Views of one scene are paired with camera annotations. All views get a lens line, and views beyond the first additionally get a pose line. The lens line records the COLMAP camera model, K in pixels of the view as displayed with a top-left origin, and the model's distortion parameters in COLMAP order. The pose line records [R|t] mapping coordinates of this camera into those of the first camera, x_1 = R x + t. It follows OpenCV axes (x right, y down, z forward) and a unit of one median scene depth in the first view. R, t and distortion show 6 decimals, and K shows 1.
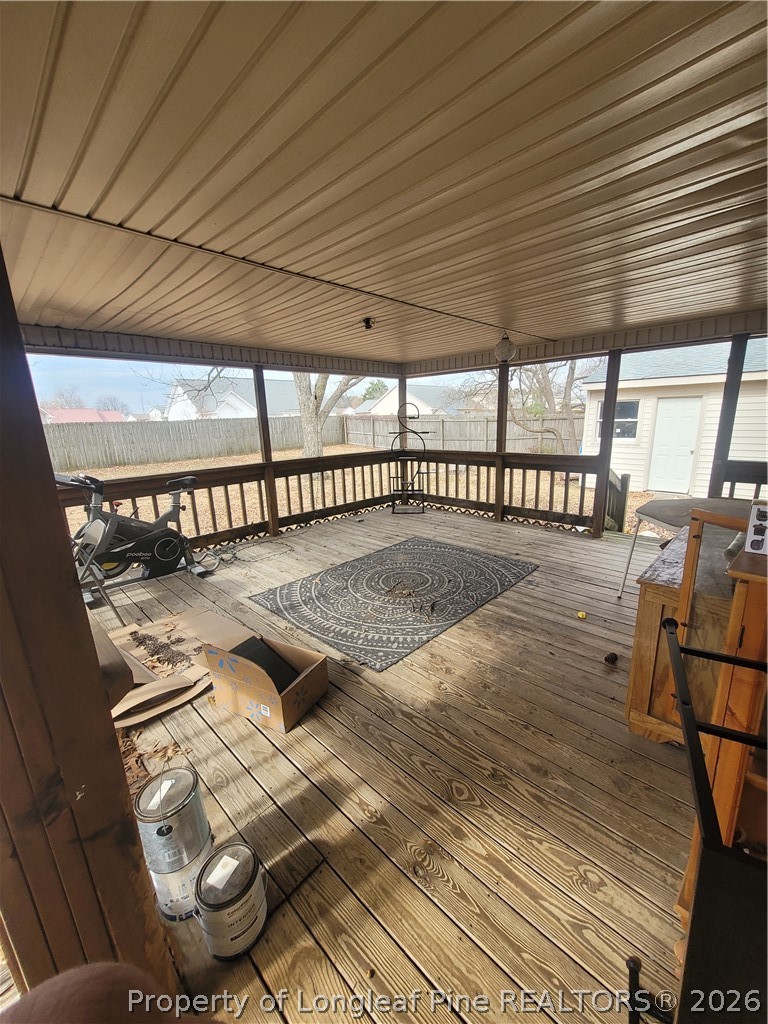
lens RADIAL K [[400.3, 0, 391.3], [0, 400.3, 517.9], [0, 0, 1]] dist [0.003383, -0.000311]
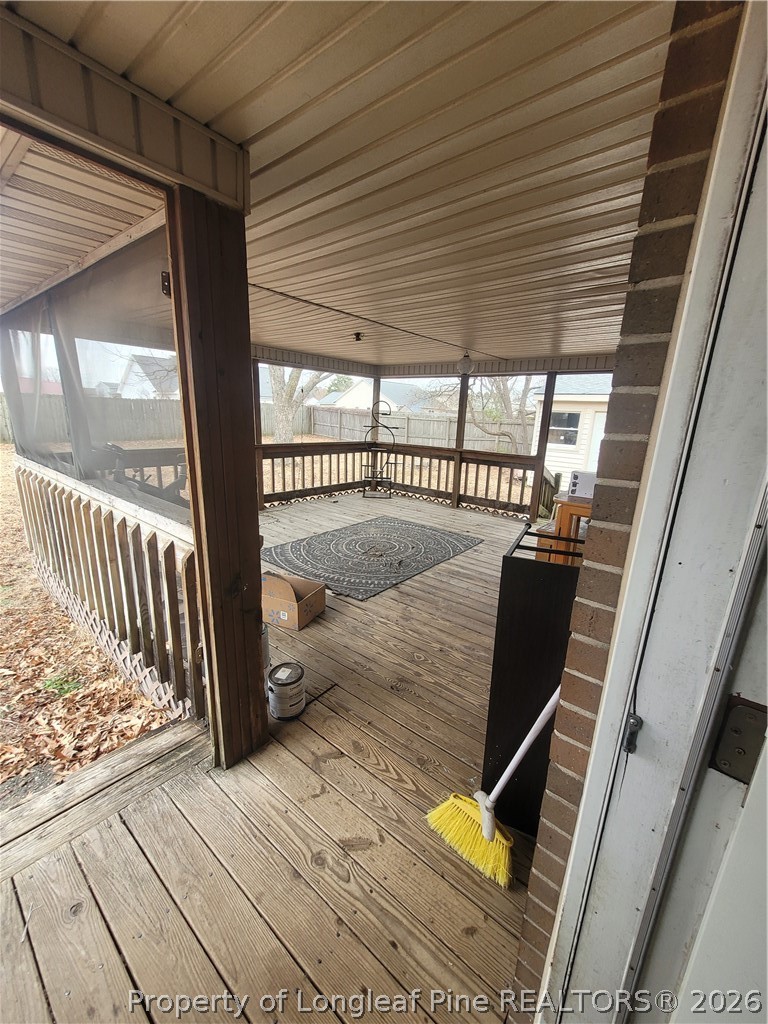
lens RADIAL K [[400.3, 0, 384.5], [0, 400.3, 511.4], [0, 0, 1]] dist [0.003383, -0.000311]
pose [[0.995286, 0.049214, 0.083574, -0.035957], [-0.048986, 0.998788, -0.004779, 0.038075], [-0.083708, 0.000663, 0.996490, -0.161392]]
